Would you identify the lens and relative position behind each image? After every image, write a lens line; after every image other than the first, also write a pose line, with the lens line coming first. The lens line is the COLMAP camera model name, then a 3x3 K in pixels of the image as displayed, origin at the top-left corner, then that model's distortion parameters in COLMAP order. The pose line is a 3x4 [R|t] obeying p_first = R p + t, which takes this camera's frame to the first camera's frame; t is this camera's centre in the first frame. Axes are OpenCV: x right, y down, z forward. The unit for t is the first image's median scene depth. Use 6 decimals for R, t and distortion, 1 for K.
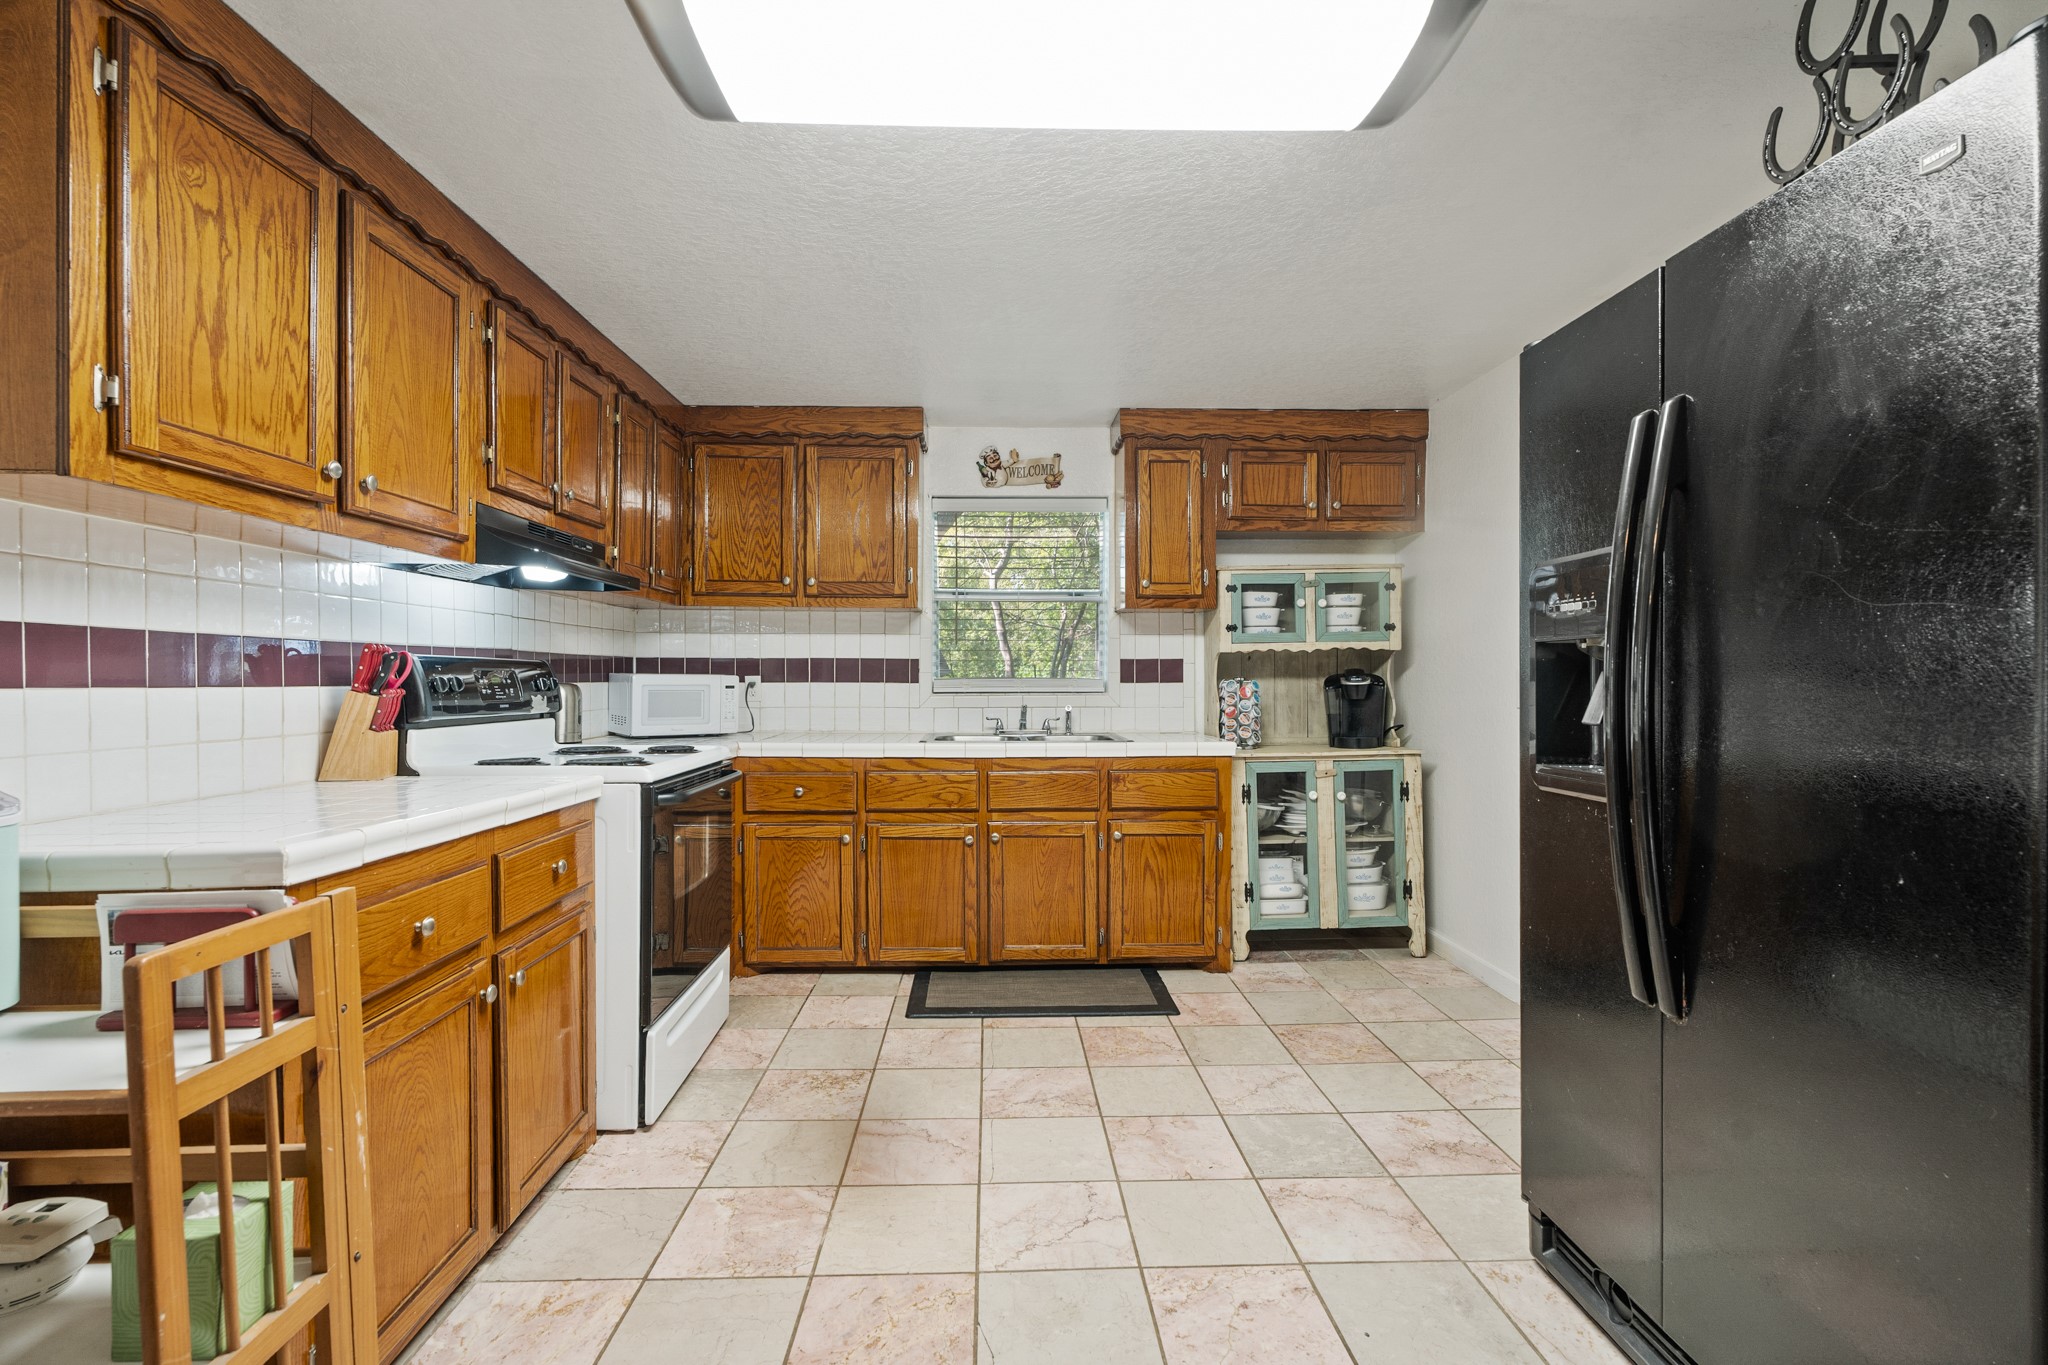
lens RADIAL K [[921.2, 0, 1024.0], [0, 921.2, 684.9], [0, 0, 1]] dist [-0.000548, -0.000003]
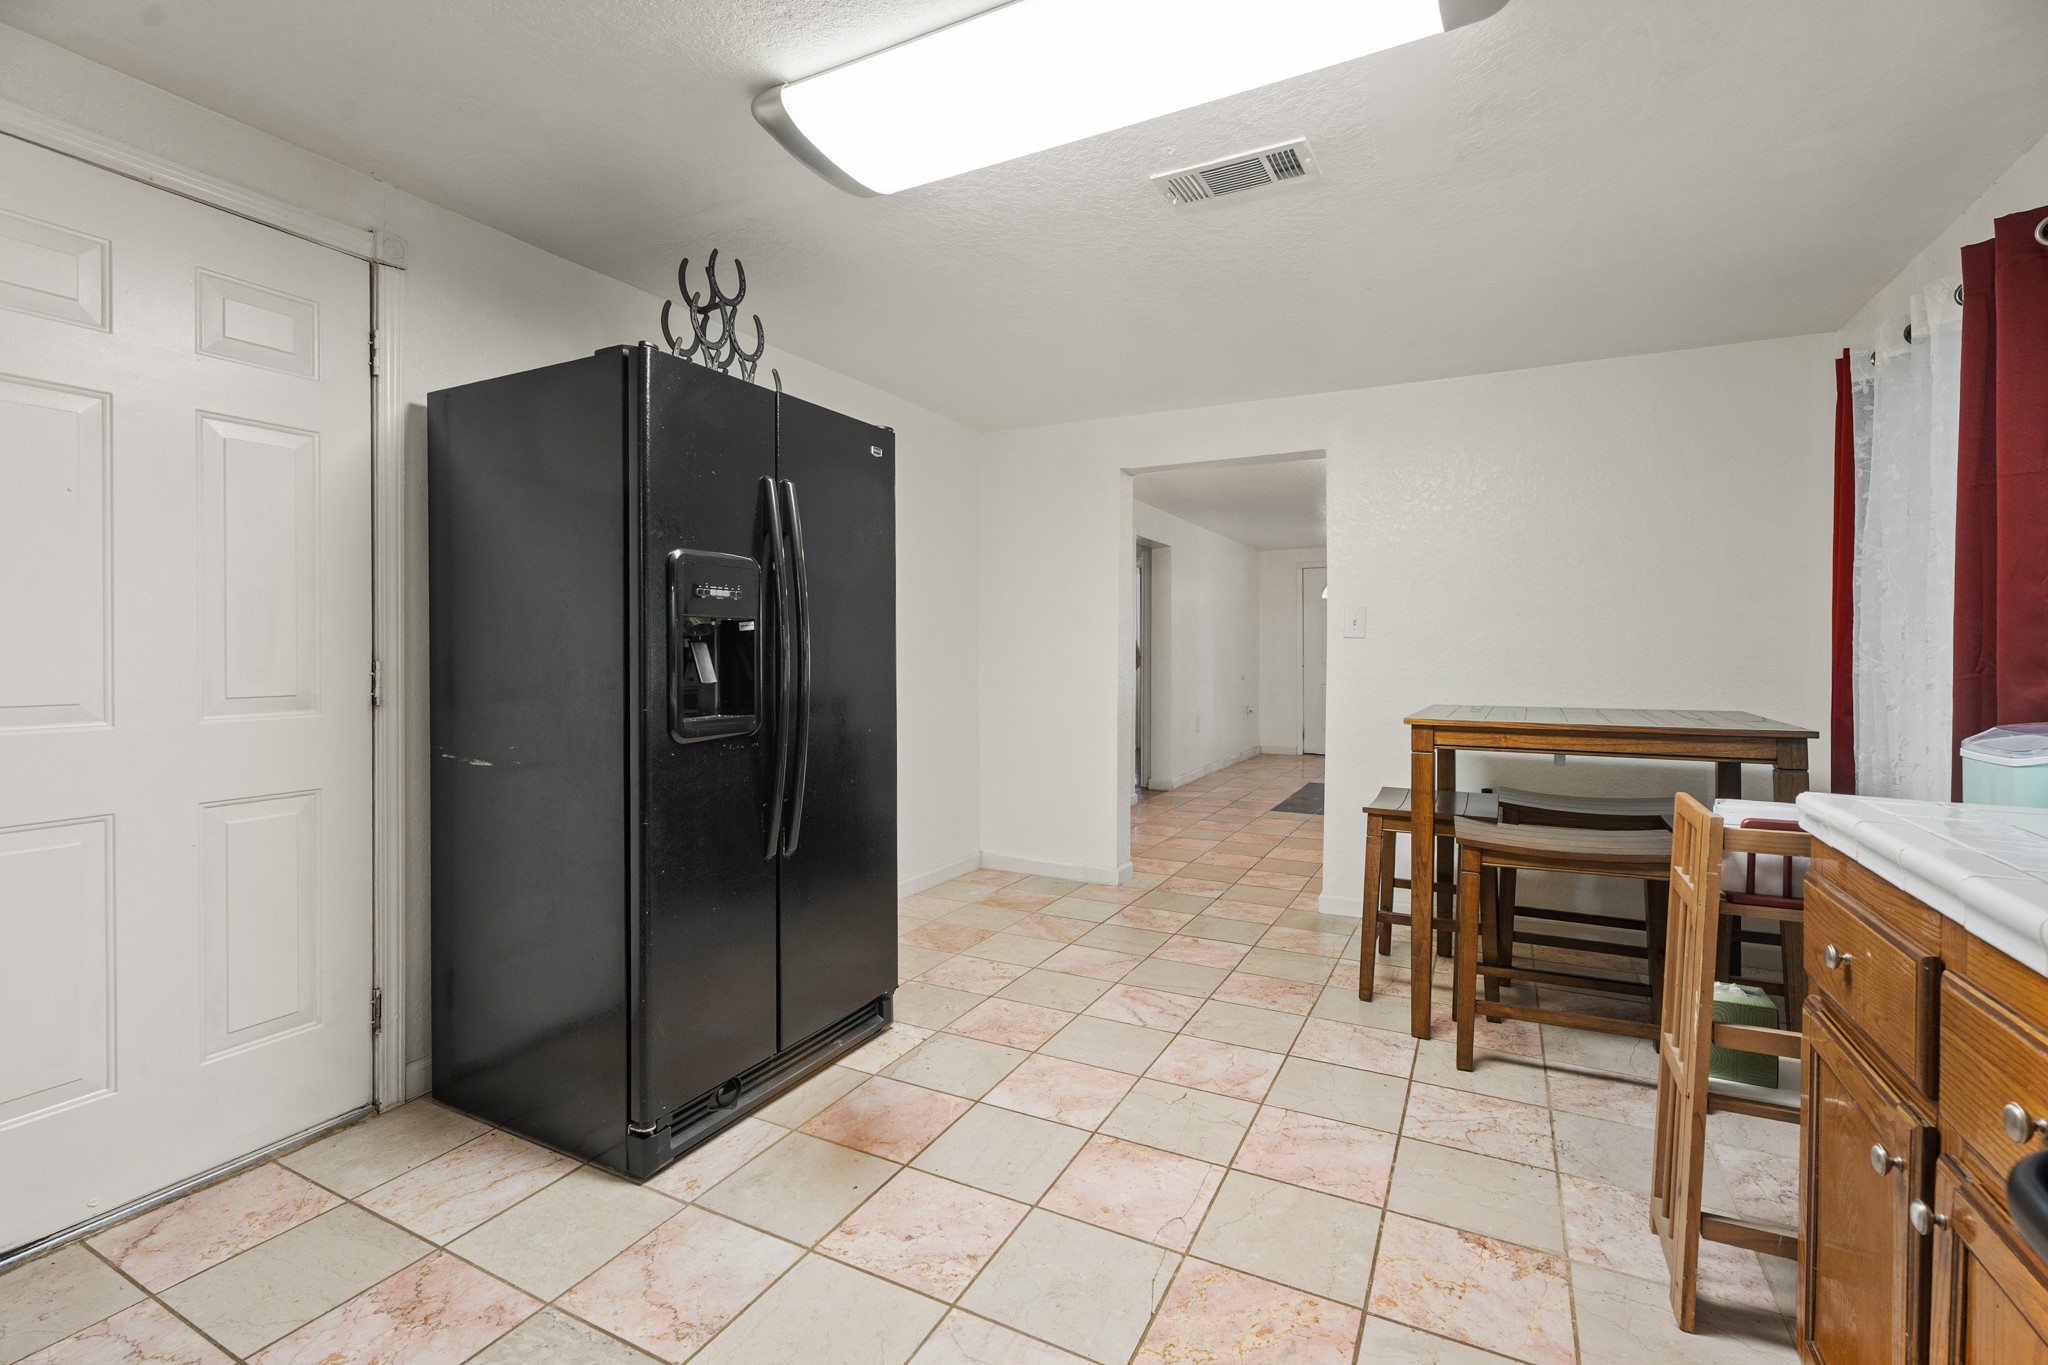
lens RADIAL K [[922.6, 0, 1011.7], [0, 922.6, 649.1], [0, 0, 1]] dist [0.003129, 0.000646]
pose [[-0.866339, 0.003700, 0.499443, -0.185238], [0.005468, 0.999983, 0.002076, -0.002880], [-0.499427, 0.004529, -0.866344, 0.865964]]
